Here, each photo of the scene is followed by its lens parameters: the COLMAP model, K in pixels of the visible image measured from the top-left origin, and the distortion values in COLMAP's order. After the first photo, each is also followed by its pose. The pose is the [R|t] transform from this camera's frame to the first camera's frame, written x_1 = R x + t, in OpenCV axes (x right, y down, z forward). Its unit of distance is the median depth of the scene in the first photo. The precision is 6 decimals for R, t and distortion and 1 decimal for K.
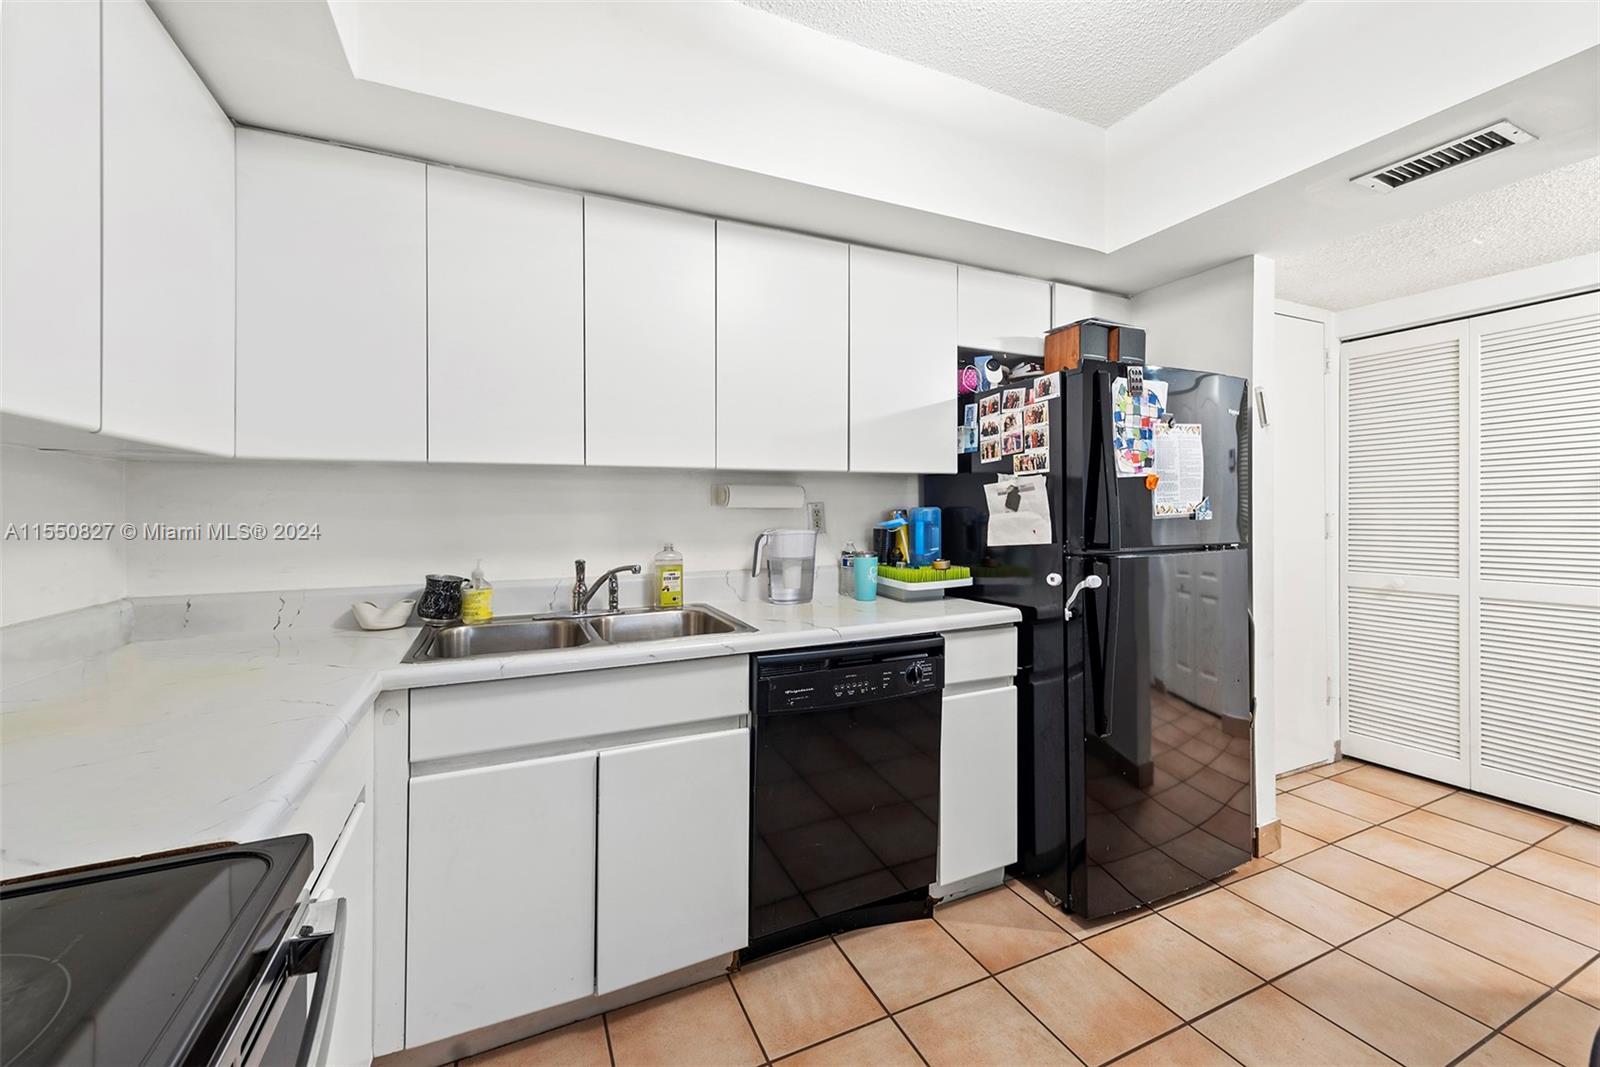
lens RADIAL K [[631.4, 0, 797.7], [0, 631.4, 514.0], [0, 0, 1]] dist [0.000322, -0.000273]
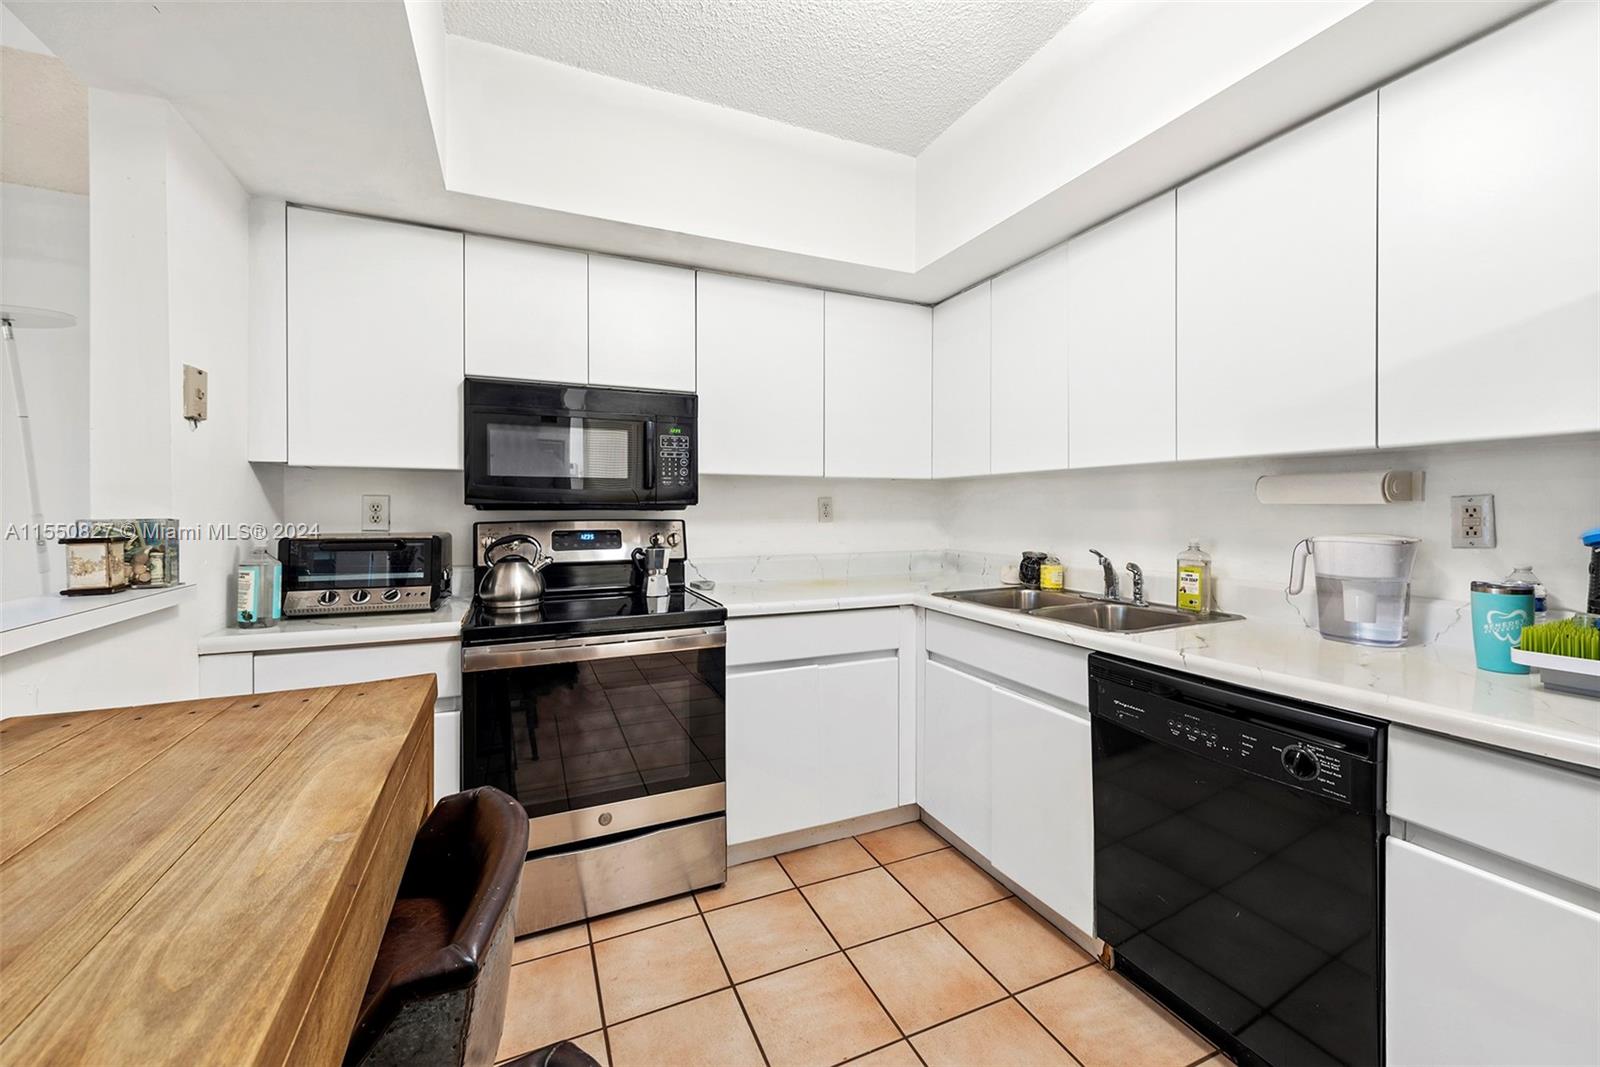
lens RADIAL K [[631.4, 0, 797.7], [0, 631.4, 514.0], [0, 0, 1]] dist [0.000322, -0.000273]
pose [[-0.015267, 0.018142, -0.999719, 0.878769], [-0.001561, 0.999834, 0.018168, -0.013261], [0.999882, 0.001838, -0.015237, 0.512584]]
